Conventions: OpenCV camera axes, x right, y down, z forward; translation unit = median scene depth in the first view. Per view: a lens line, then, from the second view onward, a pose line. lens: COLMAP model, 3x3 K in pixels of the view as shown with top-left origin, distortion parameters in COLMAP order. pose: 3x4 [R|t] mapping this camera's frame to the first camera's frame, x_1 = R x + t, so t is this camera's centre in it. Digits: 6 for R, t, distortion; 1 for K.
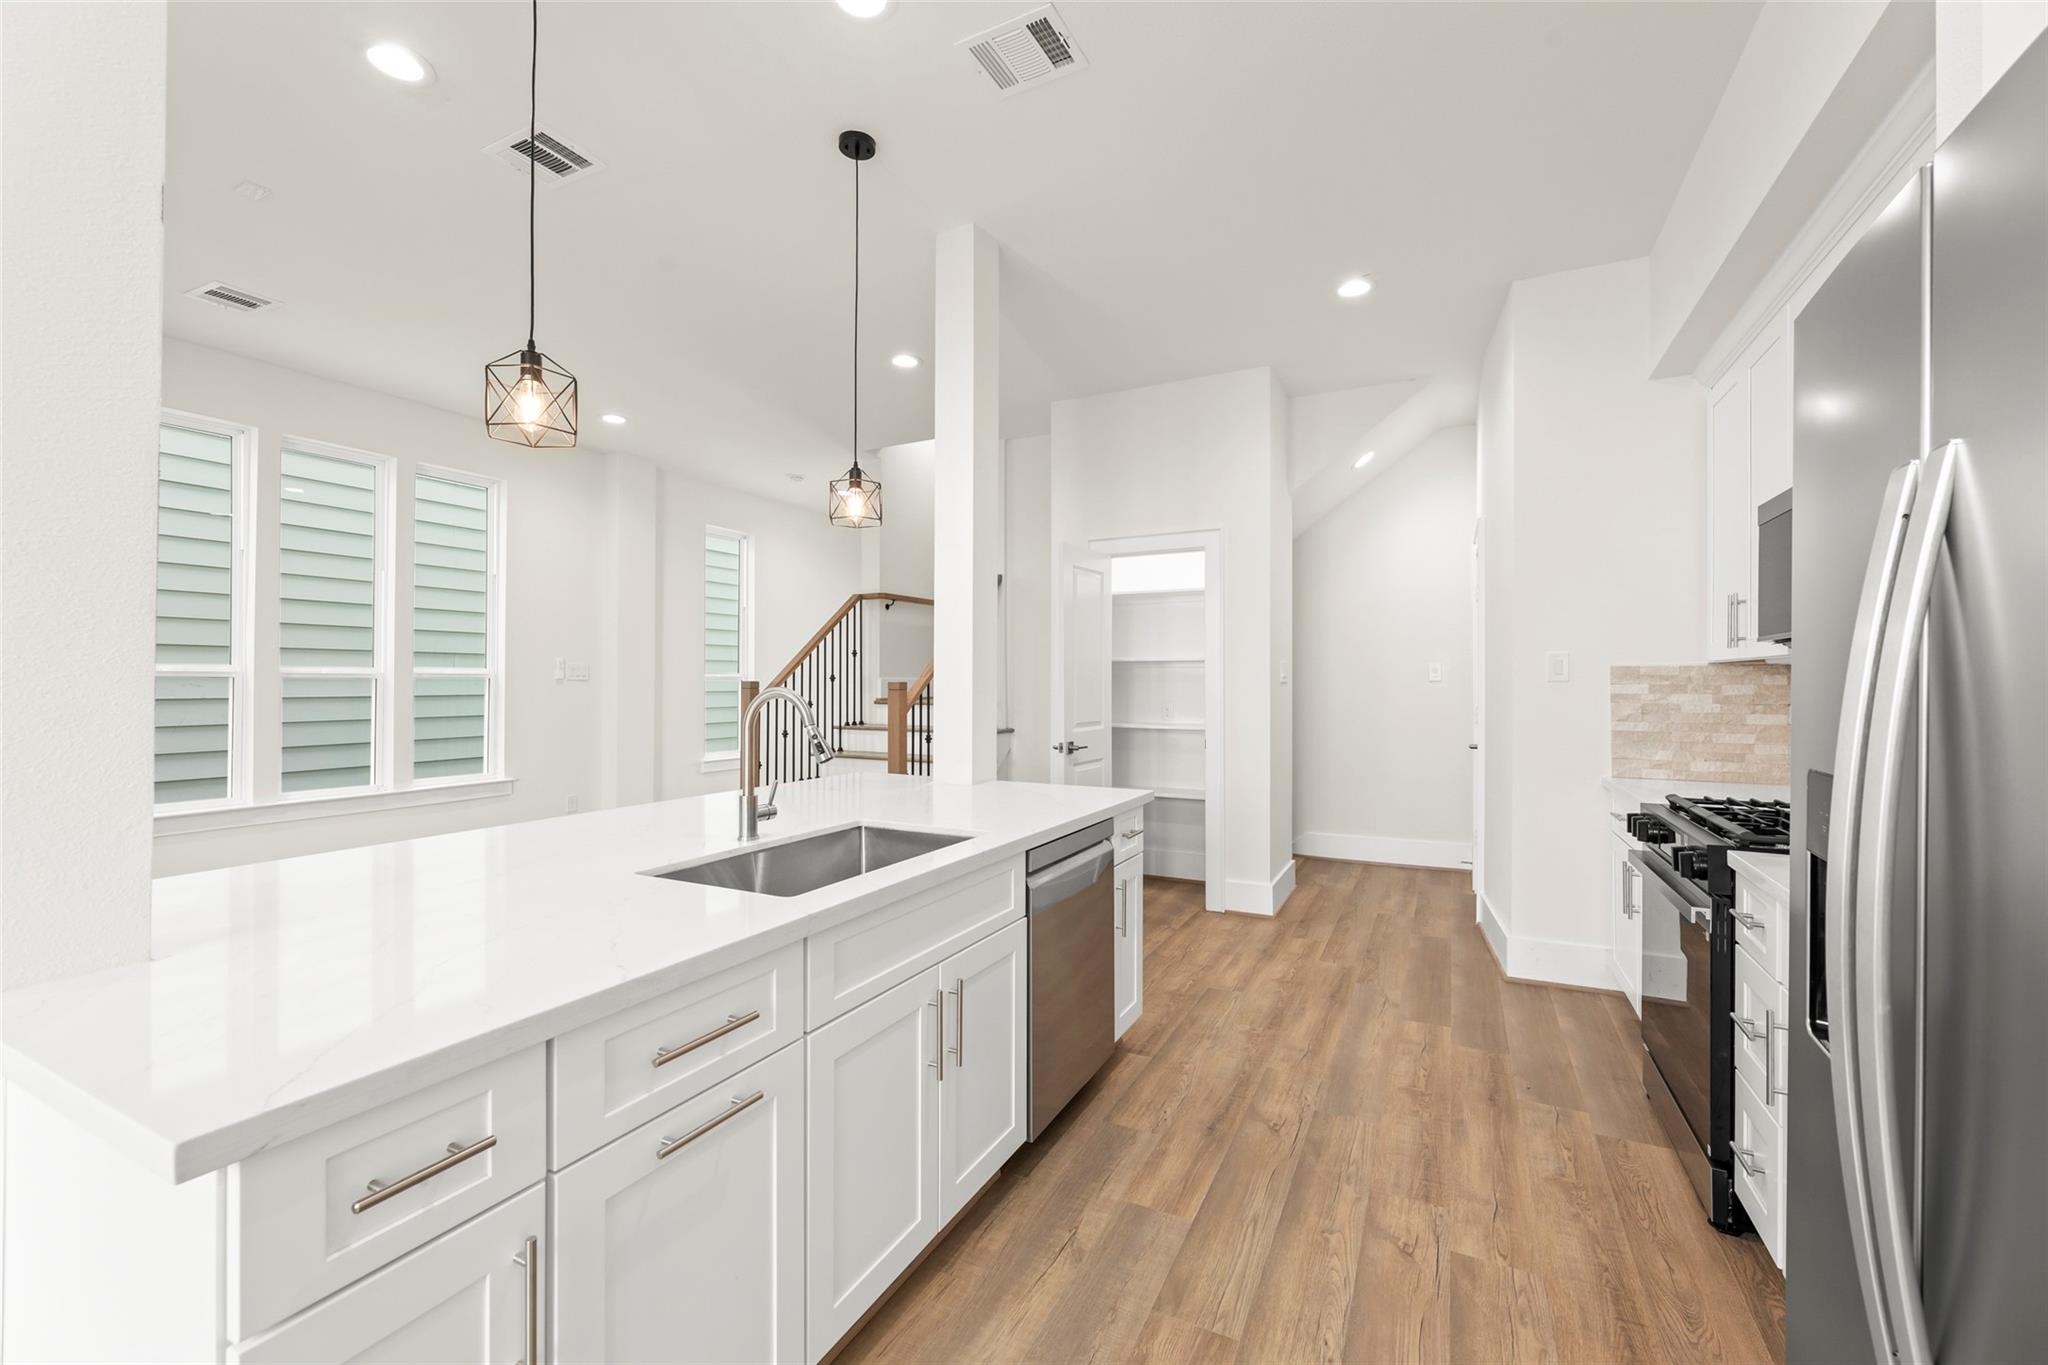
lens RADIAL K [[834.5, 0, 1020.6], [0, 834.5, 674.7], [0, 0, 1]] dist [-0.001126, -0.000464]
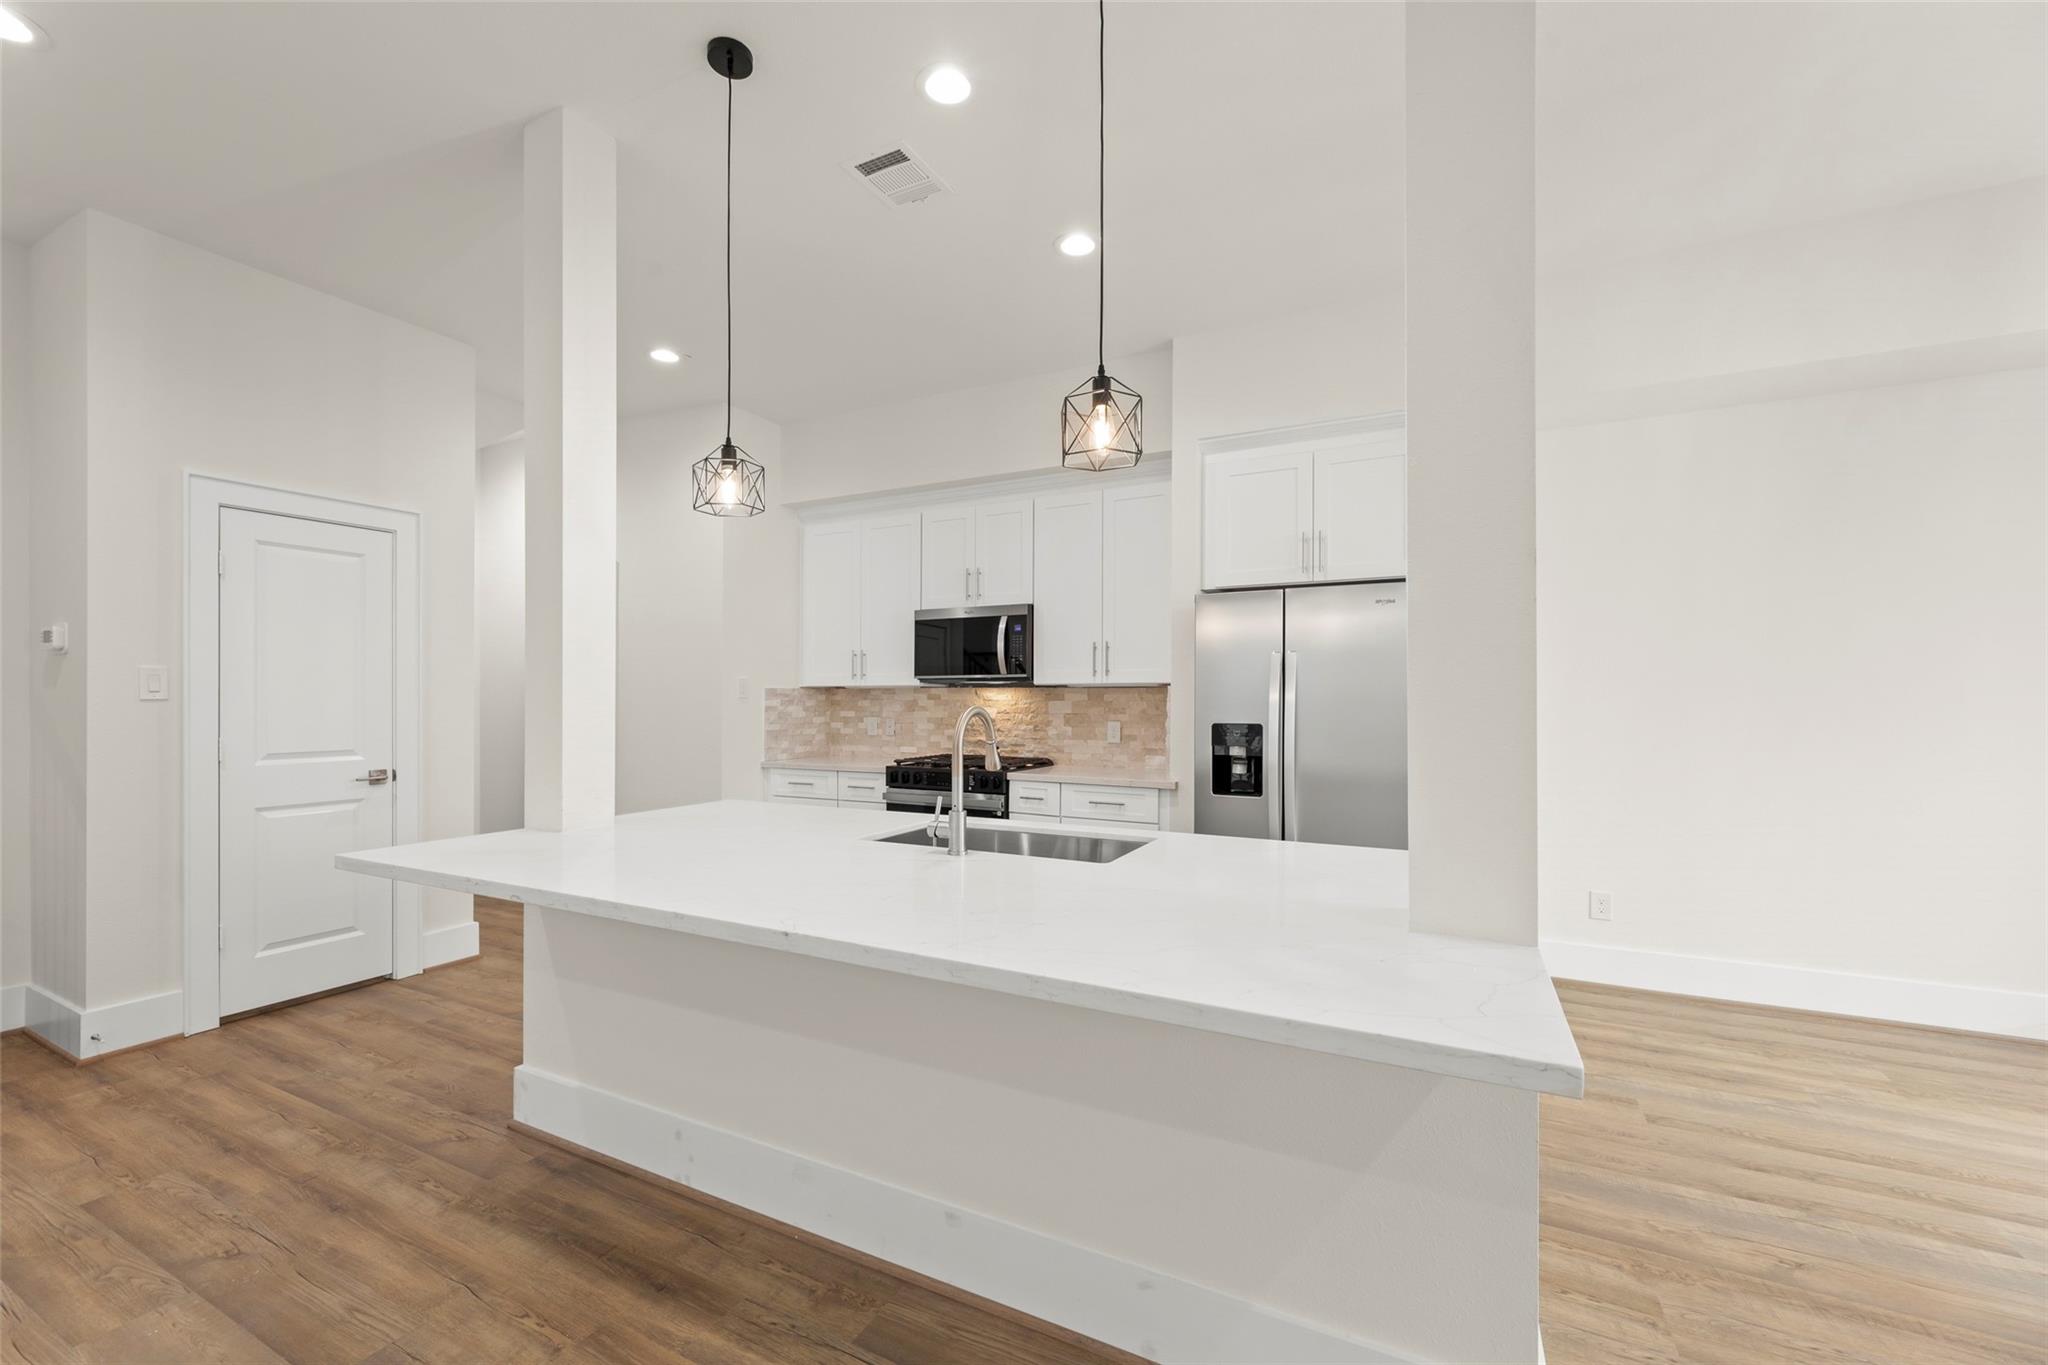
lens RADIAL K [[836.6, 0, 1012.9], [0, 836.6, 696.0], [0, 0, 1]] dist [0.000689, -0.000031]
pose [[0.002307, 0.003217, 0.999992, -0.950257], [-0.007998, 0.999963, -0.003198, 0.007026], [-0.999965, -0.007990, 0.002333, 0.646154]]
